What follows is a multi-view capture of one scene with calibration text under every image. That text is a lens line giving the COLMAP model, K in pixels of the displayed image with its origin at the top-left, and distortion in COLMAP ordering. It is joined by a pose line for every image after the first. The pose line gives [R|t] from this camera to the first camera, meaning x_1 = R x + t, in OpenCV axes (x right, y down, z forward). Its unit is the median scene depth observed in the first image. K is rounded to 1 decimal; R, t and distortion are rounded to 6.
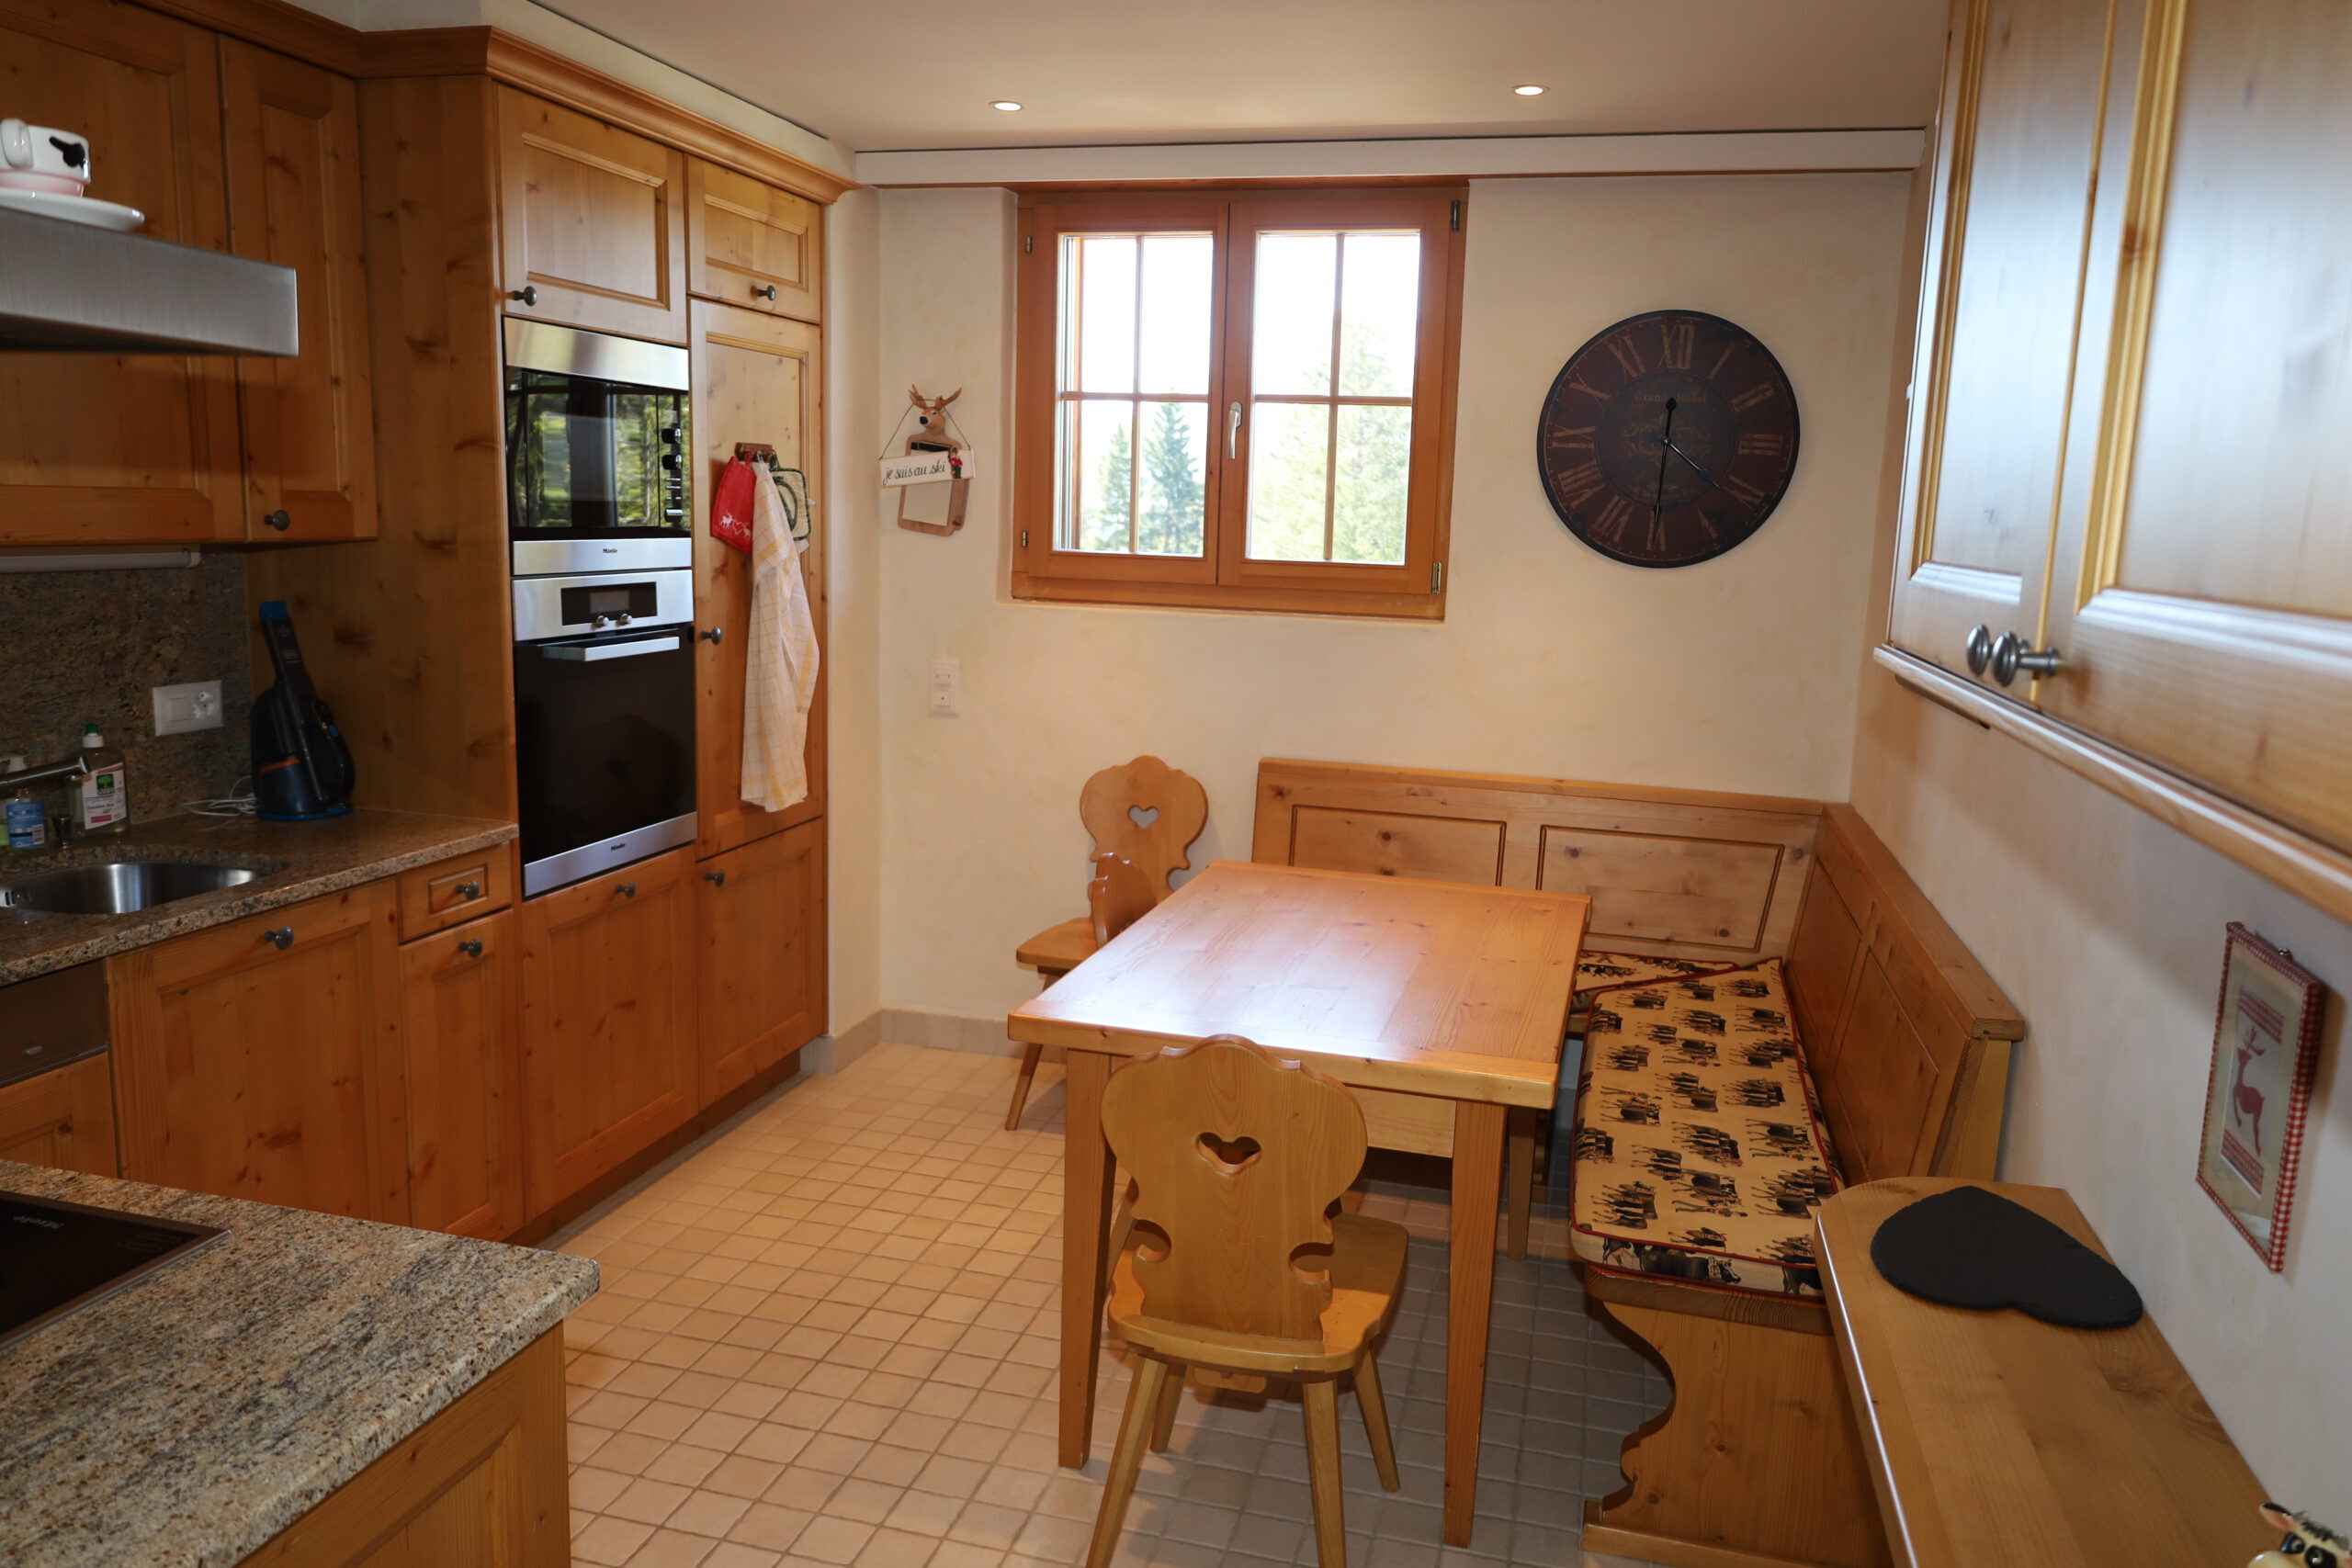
lens RADIAL K [[1624.4, 0, 1179.4], [0, 1624.4, 787.5], [0, 0, 1]] dist [0.000390, -0.003474]
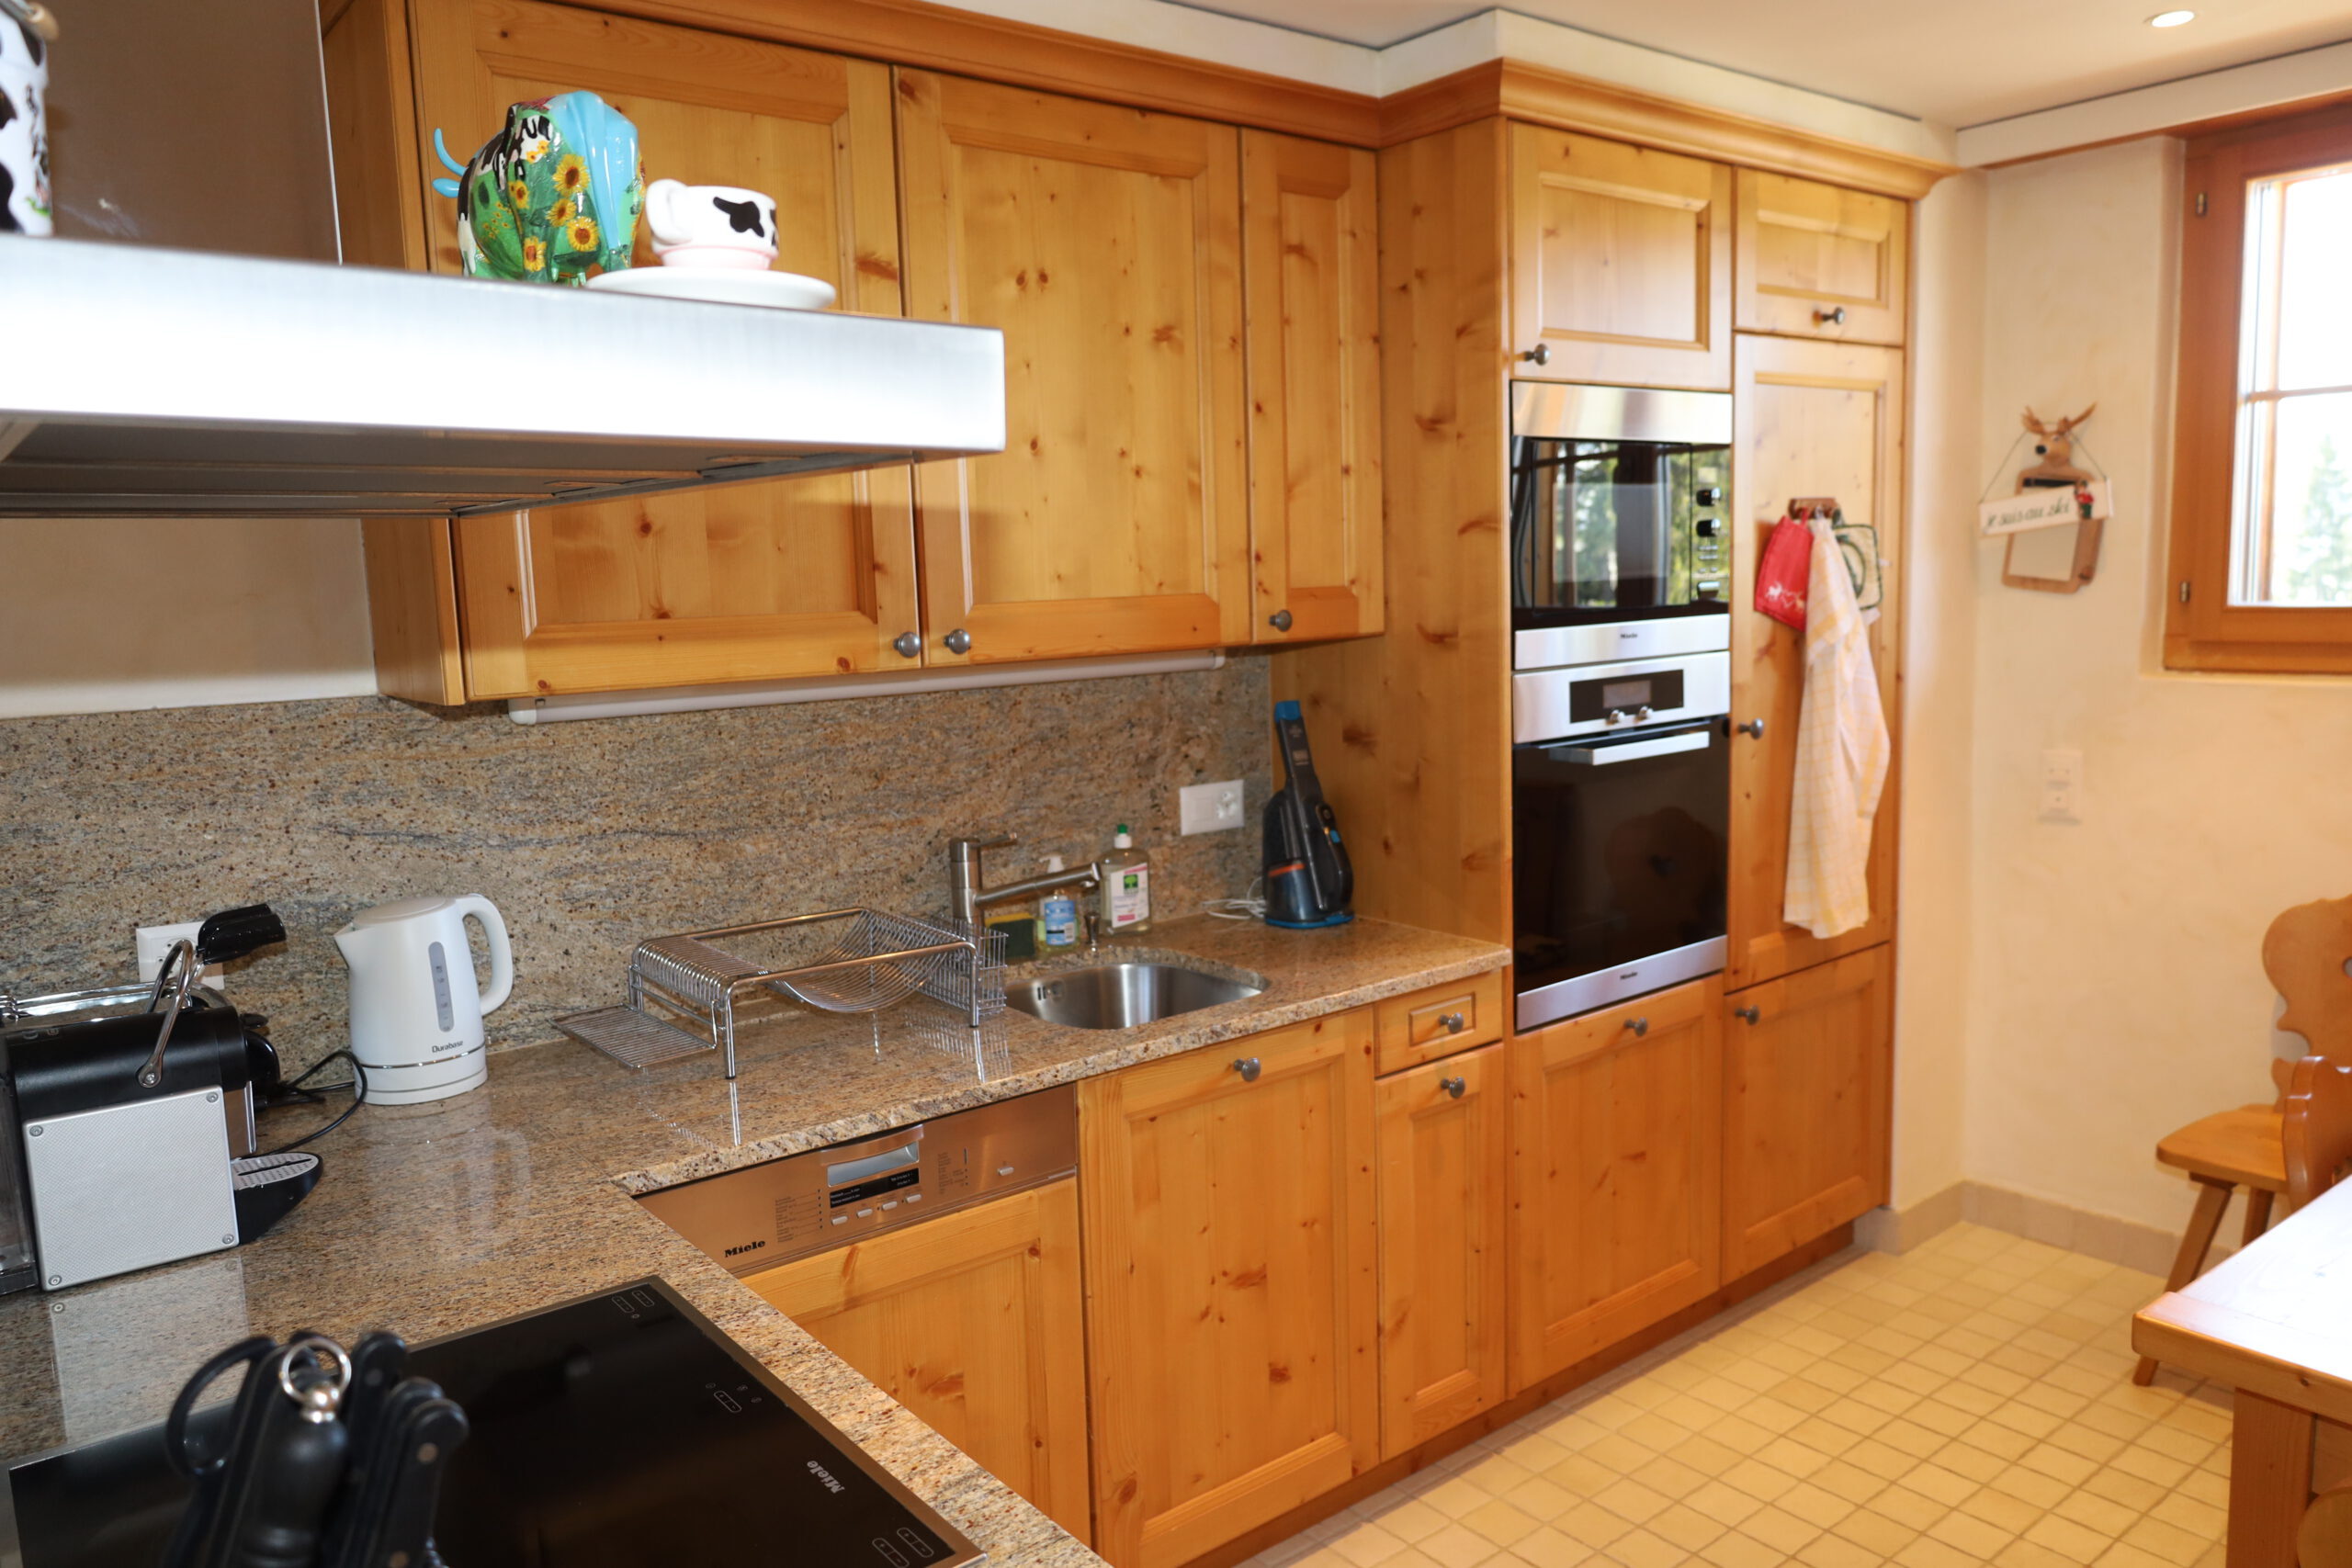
lens RADIAL K [[1624.4, 0, 1218.7], [0, 1624.4, 774.8], [0, 0, 1]] dist [0.000390, -0.003474]
pose [[0.807063, 0.019290, -0.590150, -0.014271], [-0.043374, 0.998703, -0.026672, -0.038777], [0.588870, 0.047123, 0.806853, 0.175281]]
